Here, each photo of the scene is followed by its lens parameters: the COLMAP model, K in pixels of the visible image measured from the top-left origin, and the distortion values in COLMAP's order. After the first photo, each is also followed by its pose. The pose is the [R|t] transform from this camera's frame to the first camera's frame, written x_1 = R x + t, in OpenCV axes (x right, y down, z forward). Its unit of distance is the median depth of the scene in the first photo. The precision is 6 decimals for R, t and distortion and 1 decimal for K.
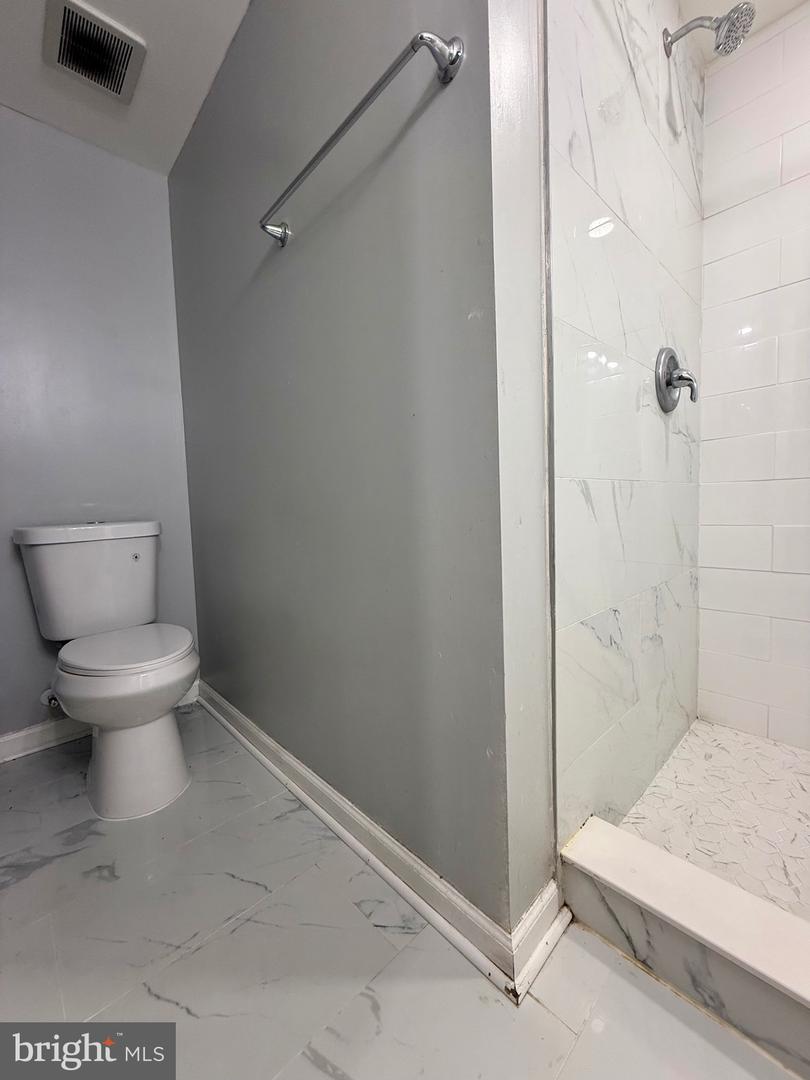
lens RADIAL K [[428.7, 0, 405.0], [0, 428.7, 540.0], [0, 0, 1]] dist [-0.000350, 0.000074]
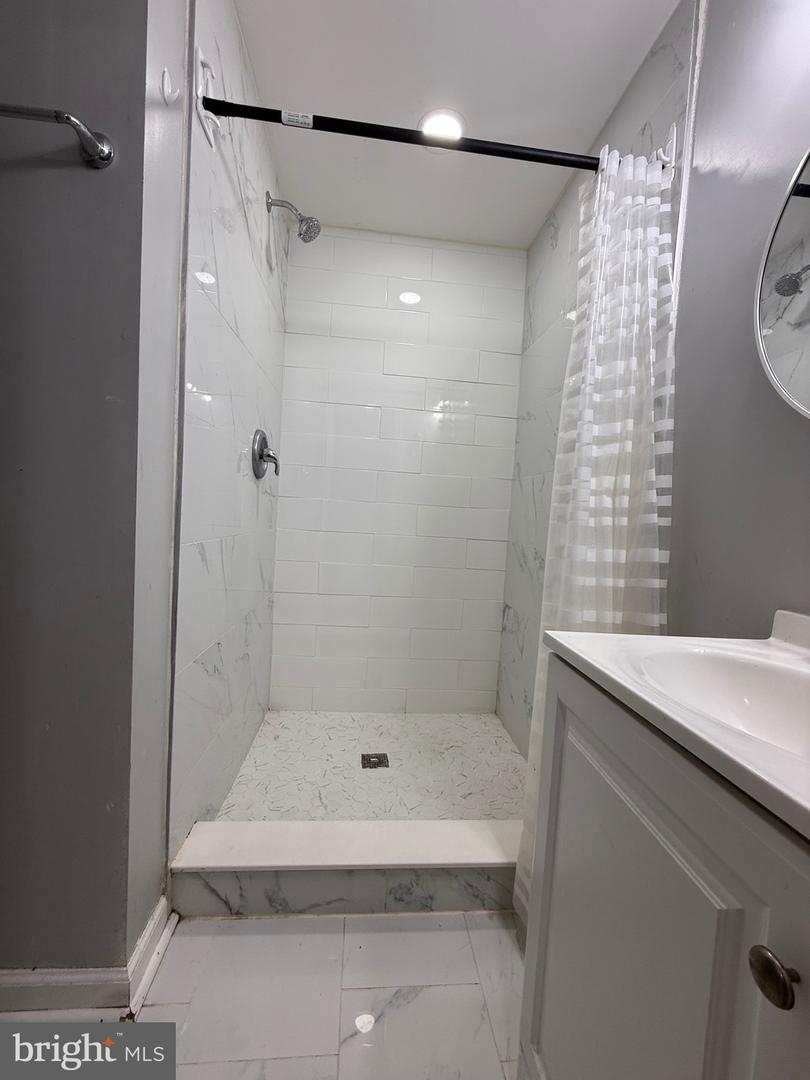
lens RADIAL K [[428.7, 0, 405.0], [0, 428.7, 540.0], [0, 0, 1]] dist [-0.000350, 0.000074]
pose [[0.610043, 0.031876, 0.791727, -0.168832], [-0.024780, 0.999469, -0.021146, -0.122463], [-0.791981, -0.006720, 0.610509, -0.170279]]
